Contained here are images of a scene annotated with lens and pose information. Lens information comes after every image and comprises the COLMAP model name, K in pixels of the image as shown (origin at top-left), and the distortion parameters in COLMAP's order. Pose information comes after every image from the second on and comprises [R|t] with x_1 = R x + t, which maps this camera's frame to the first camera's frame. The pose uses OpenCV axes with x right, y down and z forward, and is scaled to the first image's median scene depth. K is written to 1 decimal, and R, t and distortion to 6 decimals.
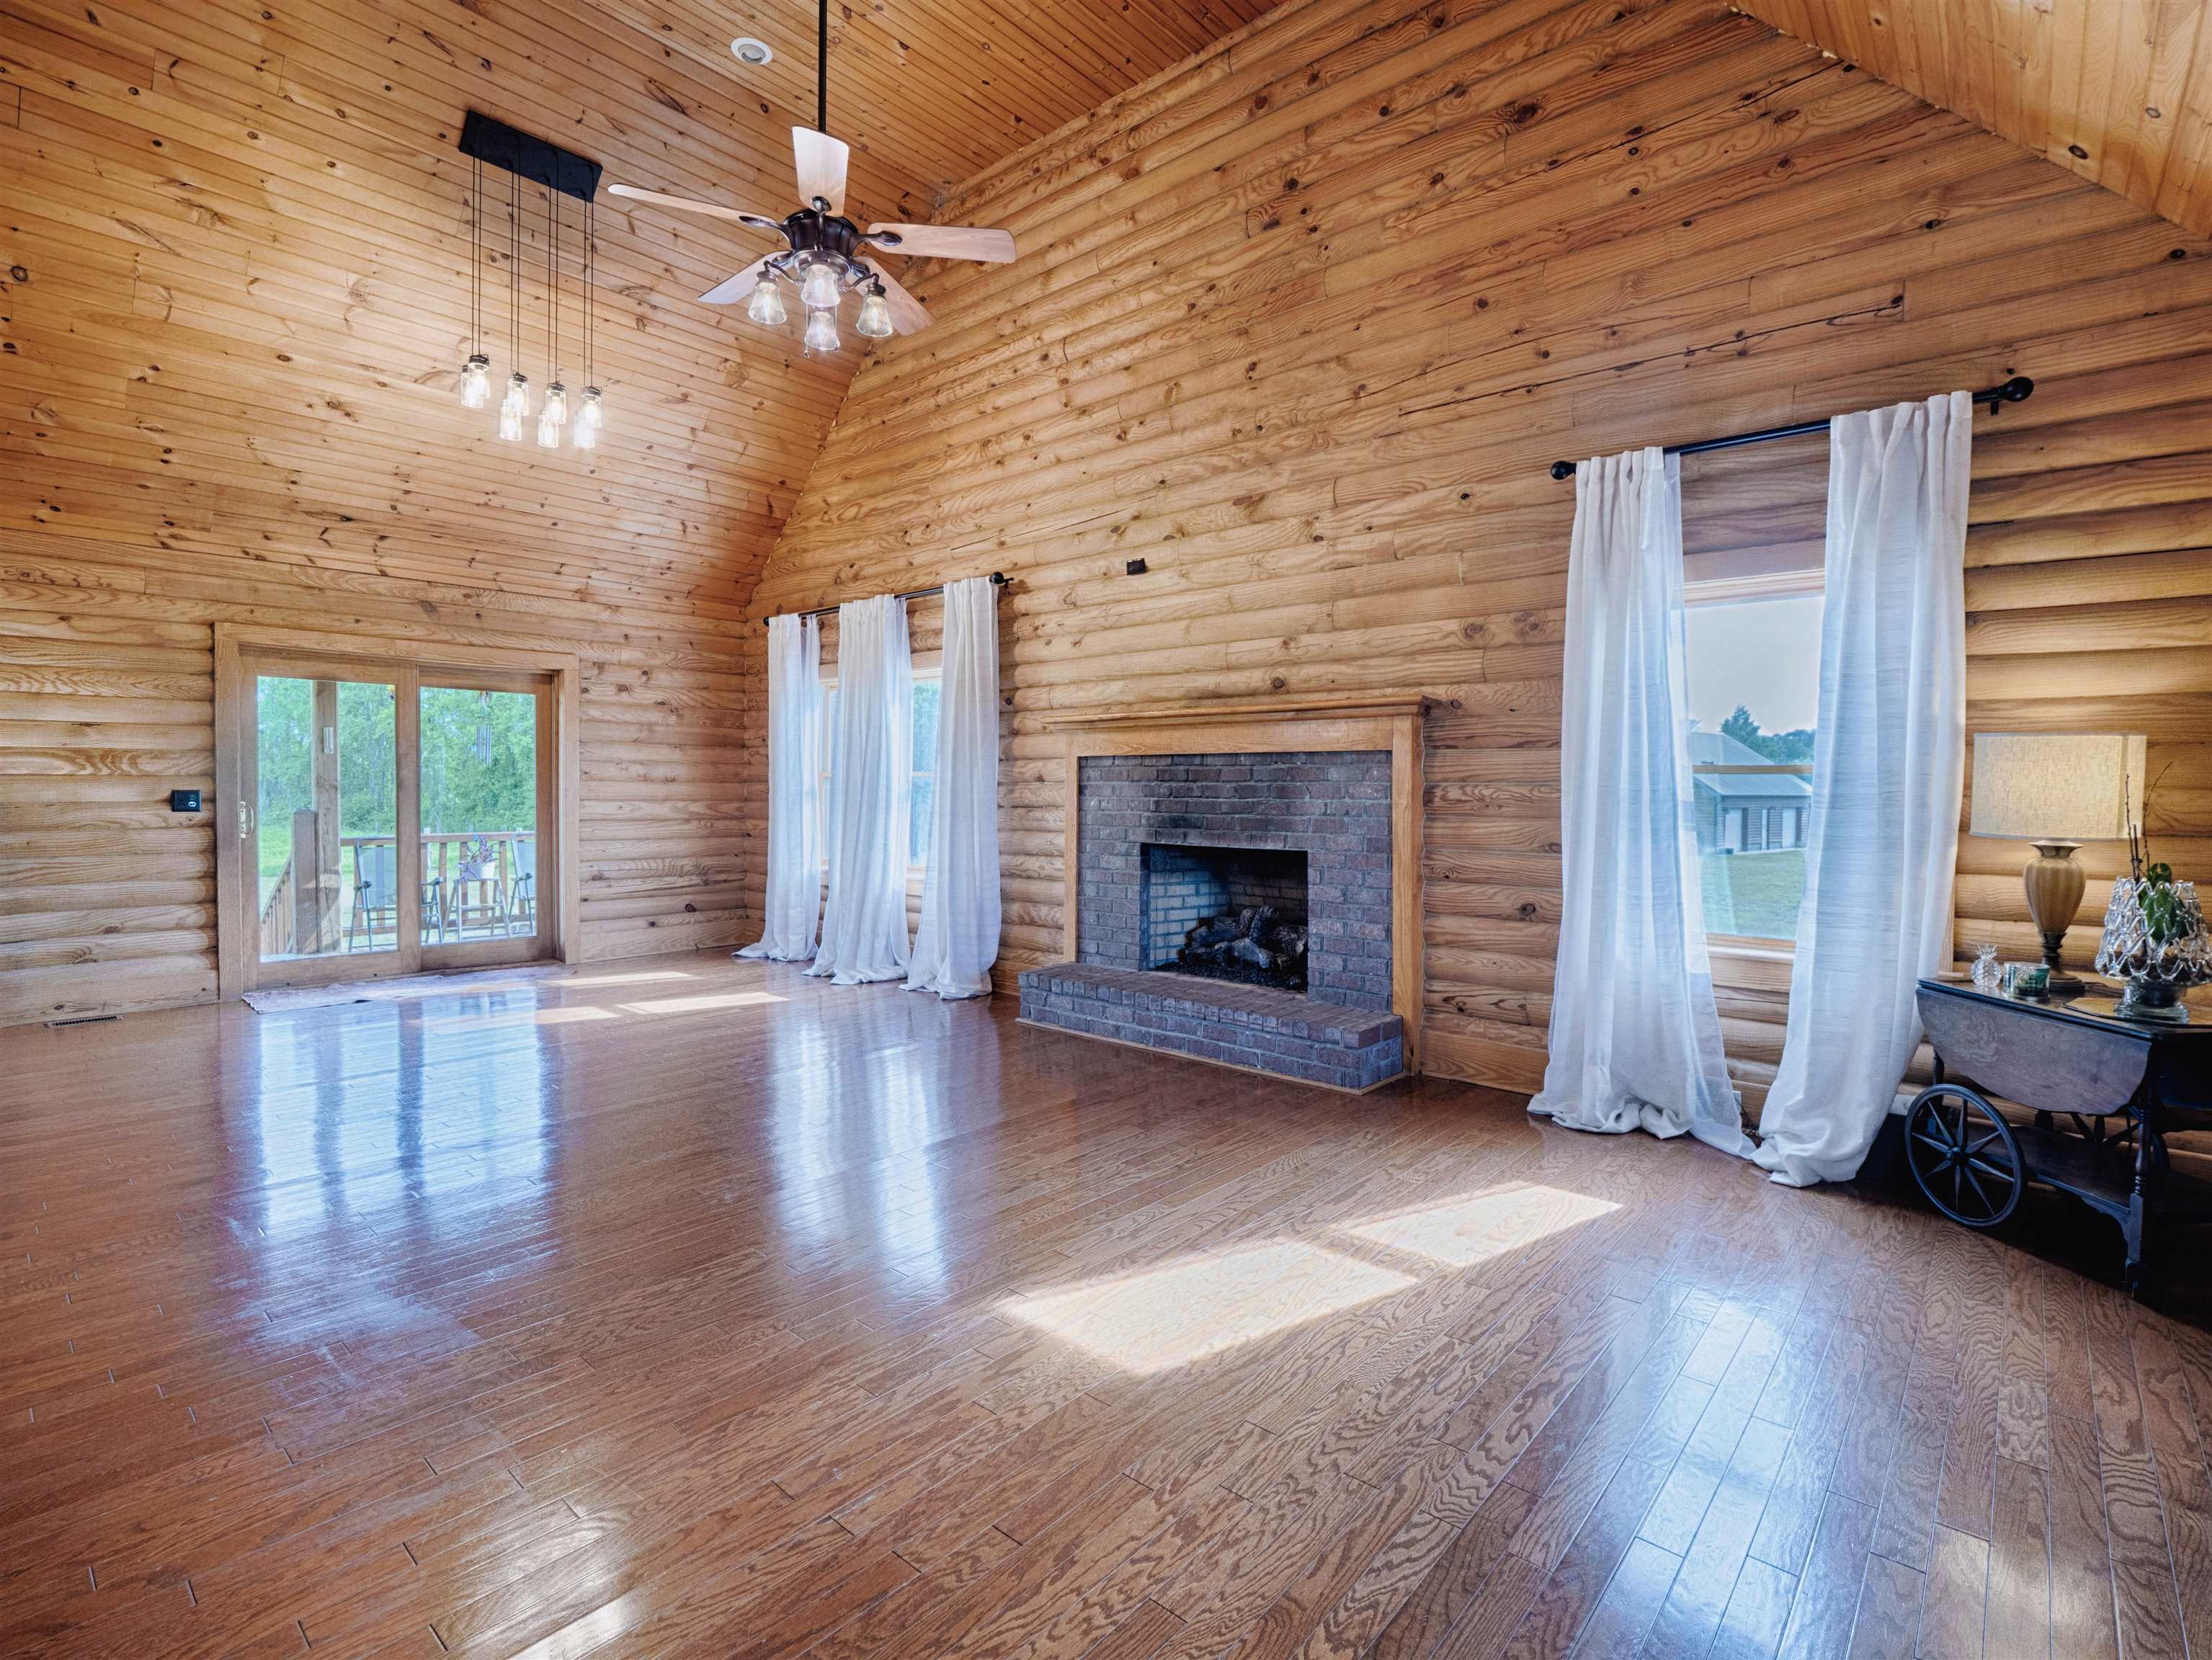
lens RADIAL K [[1060.3, 0, 1115.9], [0, 1060.3, 811.8], [0, 0, 1]] dist [-0.004980, -0.007818]
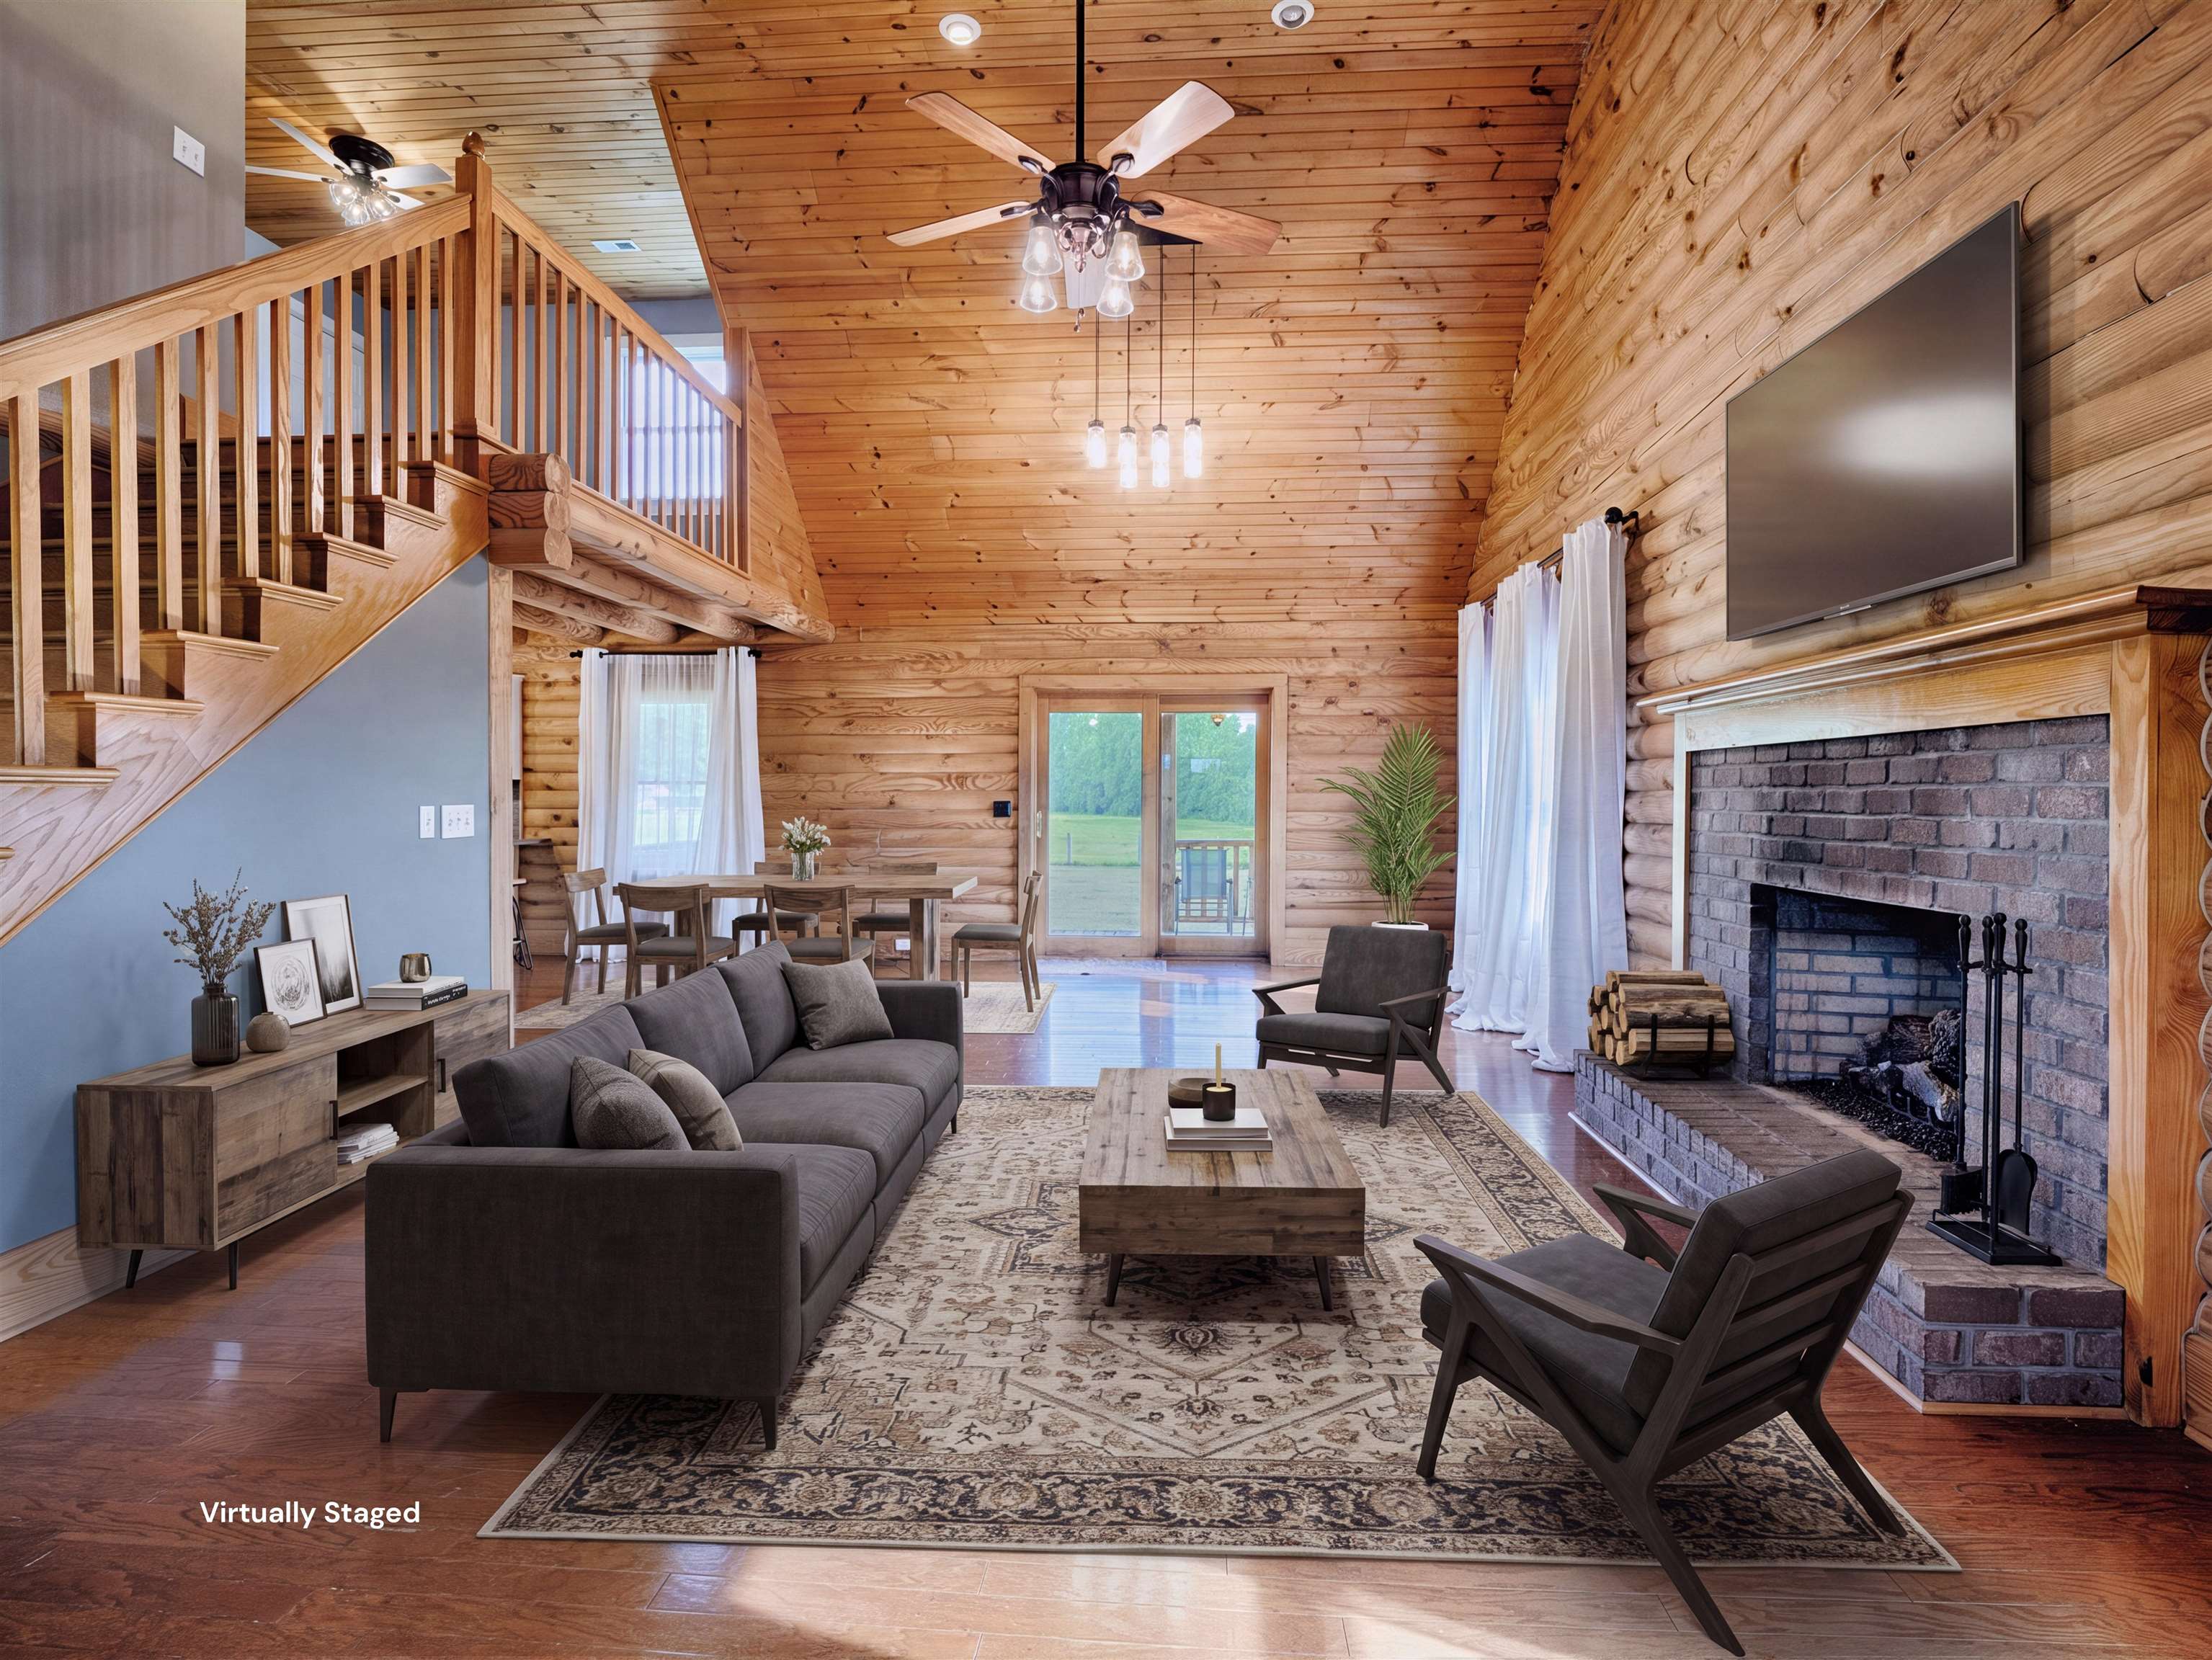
lens RADIAL K [[1060.3, 0, 1115.9], [0, 1060.3, 811.8], [0, 0, 1]] dist [-0.004980, -0.007818]
pose [[0.602979, 0.007671, -0.797720, 0.290970], [-0.017379, 0.999843, -0.003522, -0.004489], [0.797568, 0.015987, 0.603018, 0.295586]]
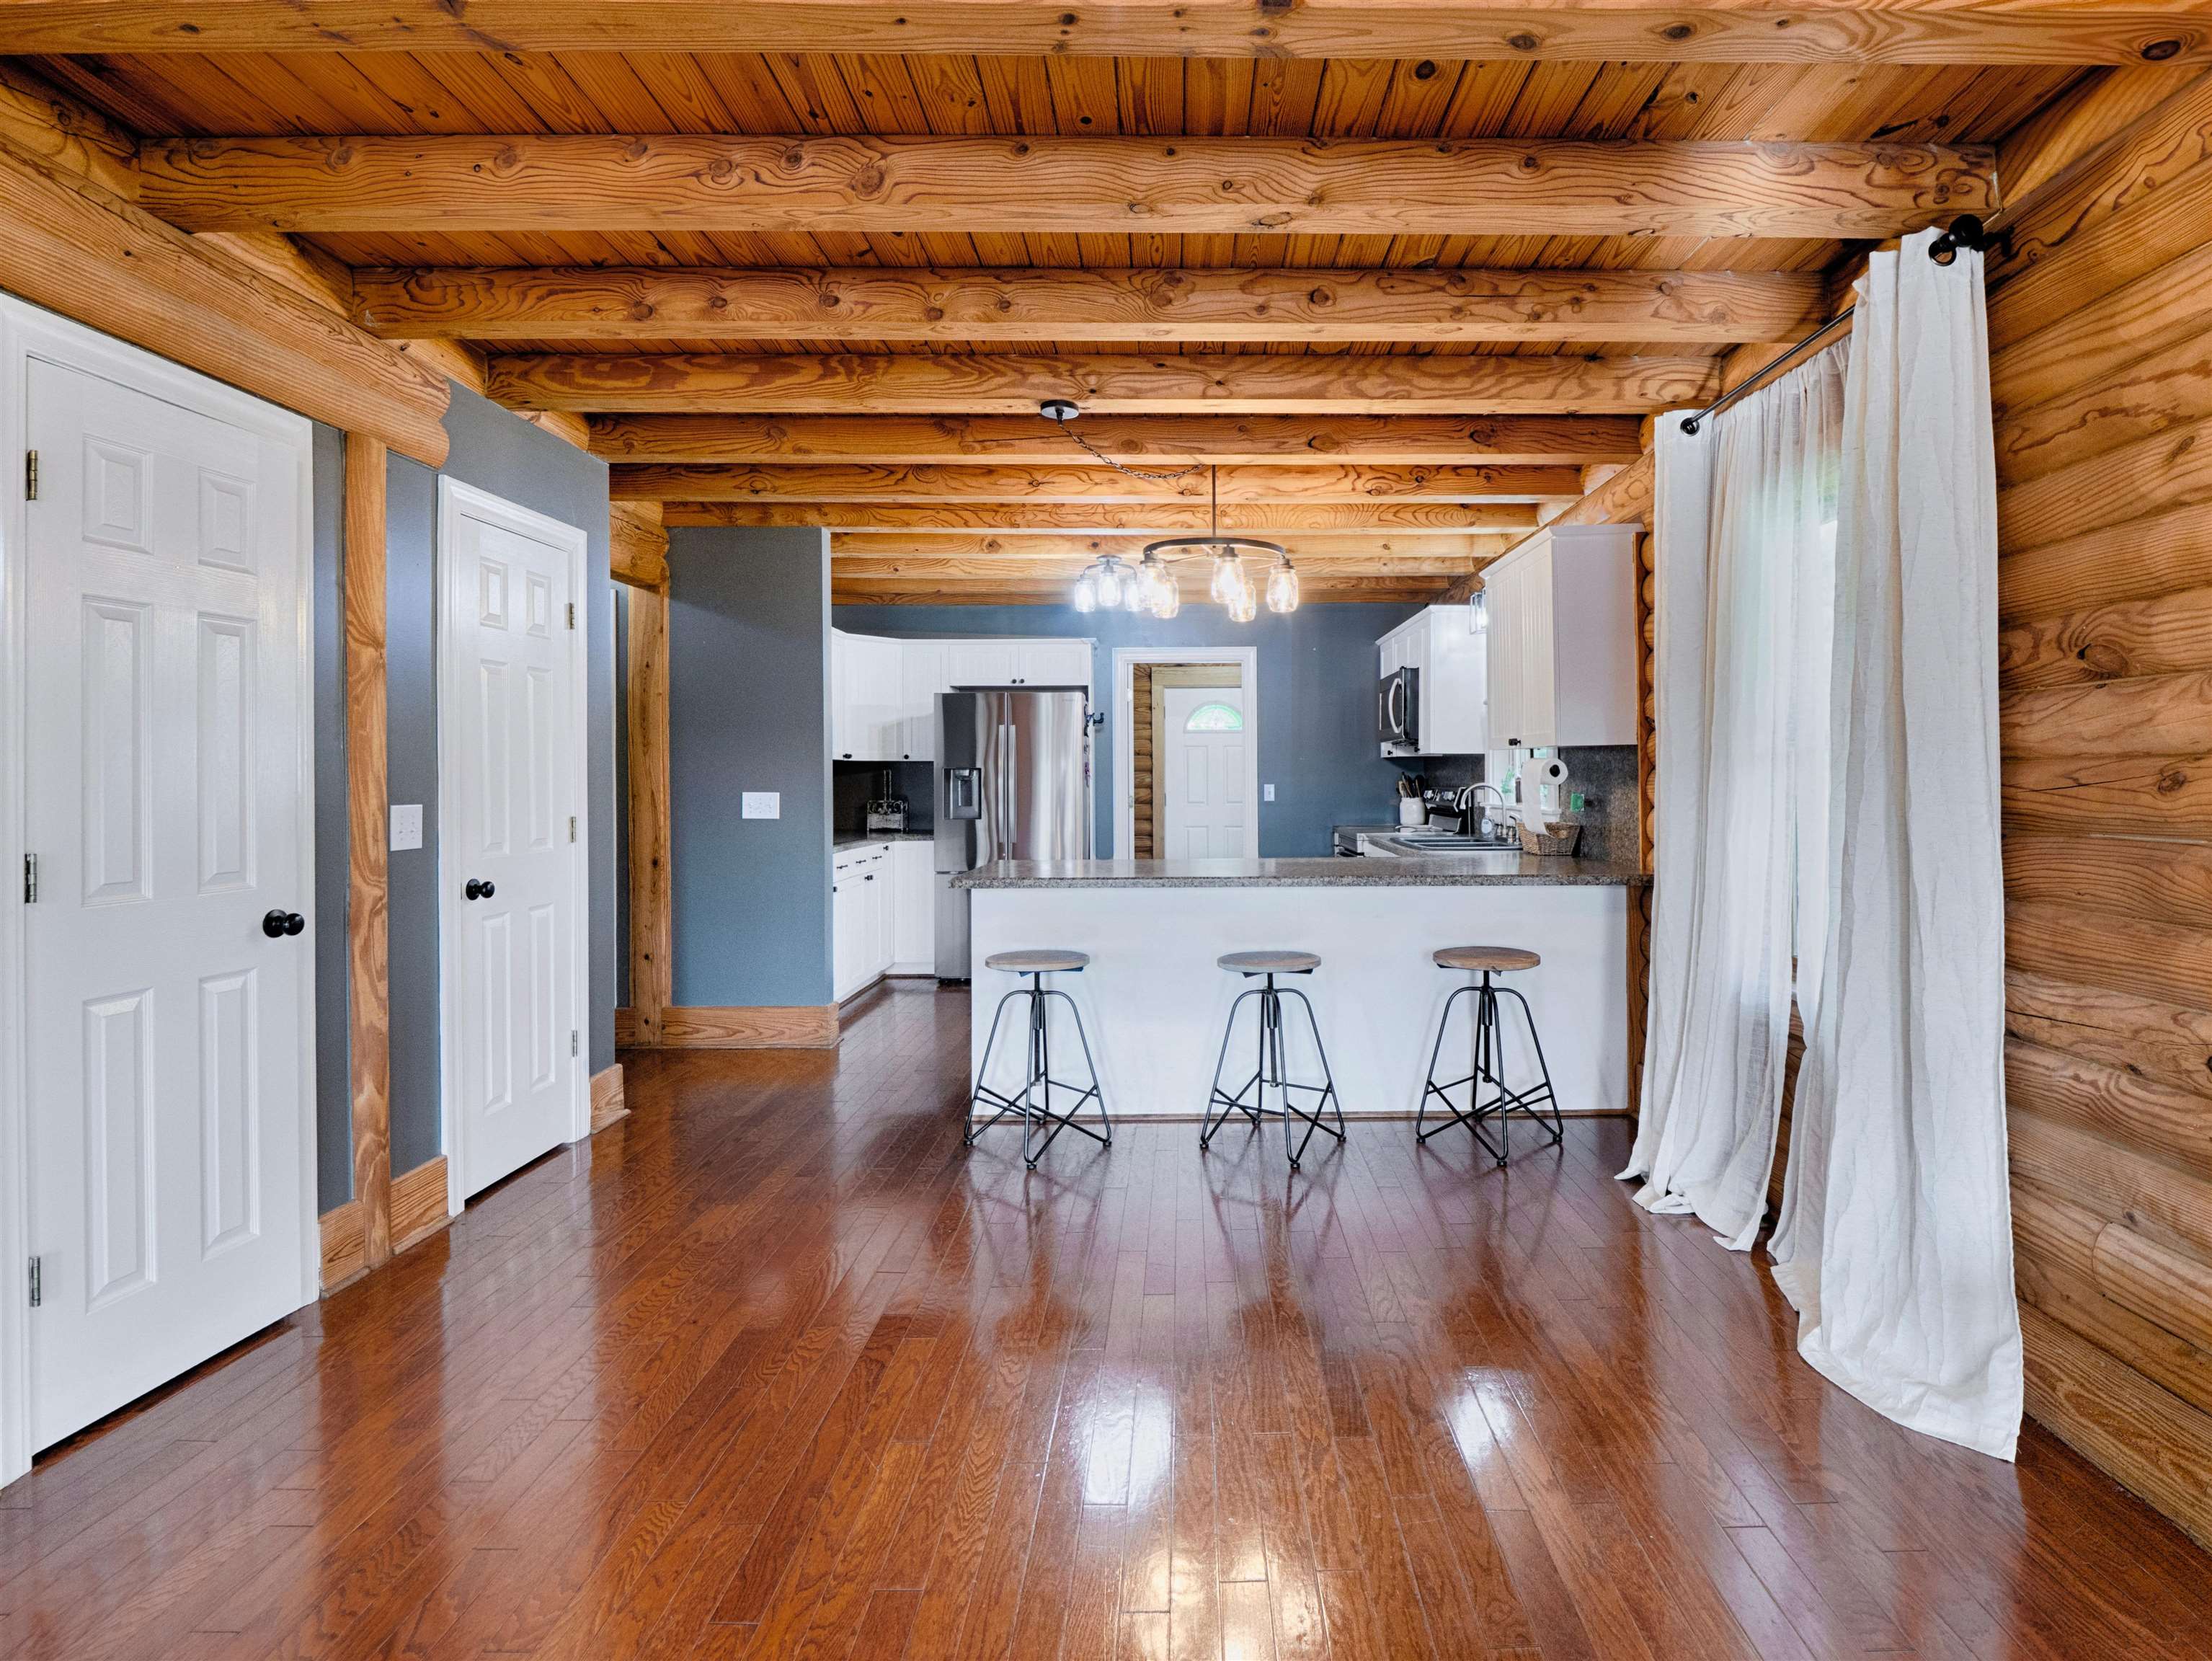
lens RADIAL K [[1124.6, 0, 1181.1], [0, 1124.6, 772.4], [0, 0, 1]] dist [-0.003090, -0.009478]
pose [[-0.749005, -0.005156, -0.662545, -0.627053], [-0.013833, 0.999873, 0.007858, -0.022733], [0.662420, 0.015050, -0.748981, 0.855605]]
